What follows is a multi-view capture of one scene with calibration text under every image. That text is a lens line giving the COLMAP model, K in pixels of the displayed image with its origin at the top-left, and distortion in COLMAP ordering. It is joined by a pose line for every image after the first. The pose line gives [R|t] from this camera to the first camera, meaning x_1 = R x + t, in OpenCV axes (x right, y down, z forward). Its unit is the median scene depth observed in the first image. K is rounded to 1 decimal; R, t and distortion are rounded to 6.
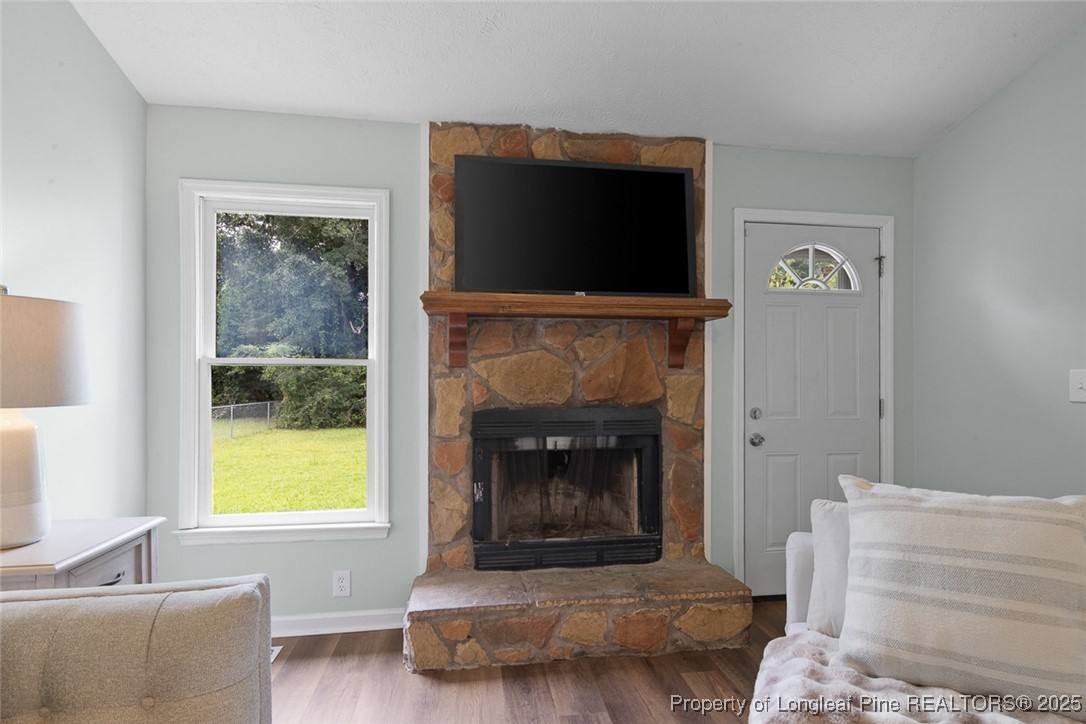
lens RADIAL K [[533.0, 0, 546.3], [0, 533.0, 383.2], [0, 0, 1]] dist [0.007803, -0.003000]
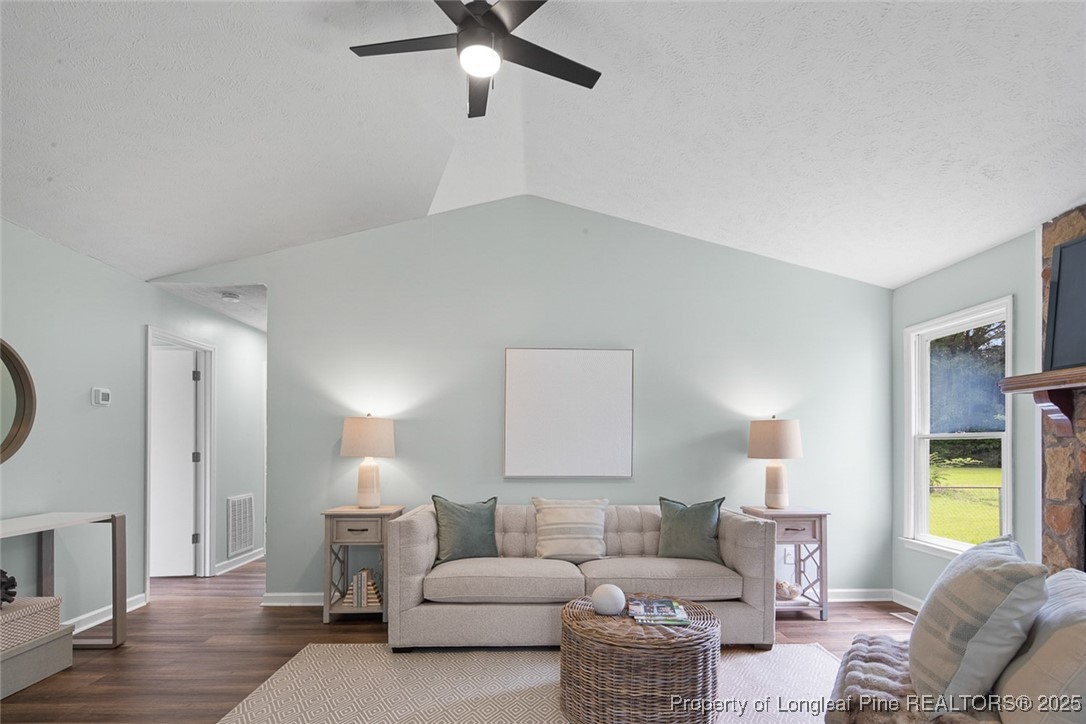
lens RADIAL K [[533.0, 0, 547.0], [0, 533.0, 444.0], [0, 0, 1]] dist [0.007803, -0.003000]
pose [[-0.118185, -0.004617, -0.992981, 1.038850], [-0.002274, 0.999988, -0.004379, -0.008990], [0.992989, 0.001740, -0.118194, 0.079411]]
